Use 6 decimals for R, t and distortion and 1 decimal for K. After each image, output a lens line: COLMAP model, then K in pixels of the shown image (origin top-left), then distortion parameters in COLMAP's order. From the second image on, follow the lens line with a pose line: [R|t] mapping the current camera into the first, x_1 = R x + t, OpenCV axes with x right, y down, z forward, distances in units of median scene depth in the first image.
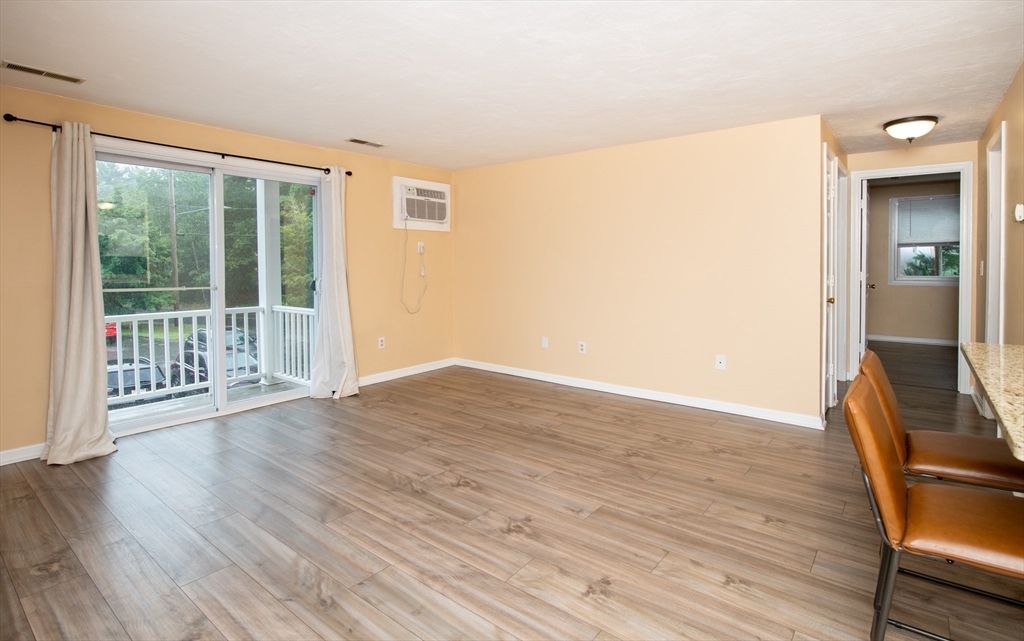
lens RADIAL K [[499.0, 0, 572.3], [0, 499.0, 272.5], [0, 0, 1]] dist [-0.013288, -0.001239]
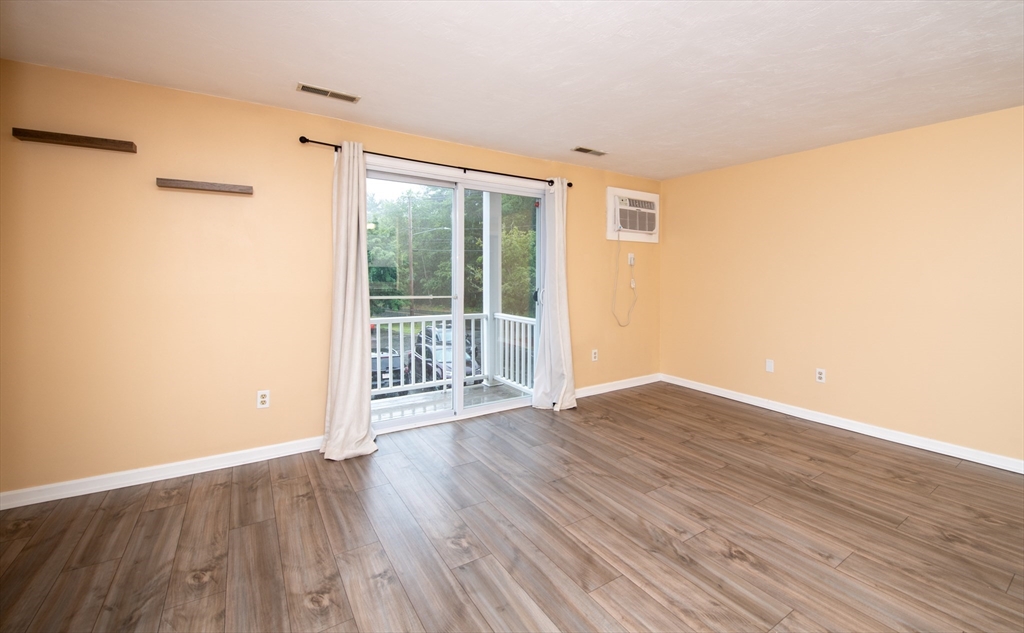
lens RADIAL K [[452.5, 0, 574.1], [0, 452.5, 278.4], [0, 0, 1]] dist [-0.021802, -0.000573]
pose [[0.947520, 0.011868, -0.319477, -0.201470], [-0.015730, 0.999831, -0.009511, -0.003157], [0.319310, 0.014037, 0.947546, 0.196566]]
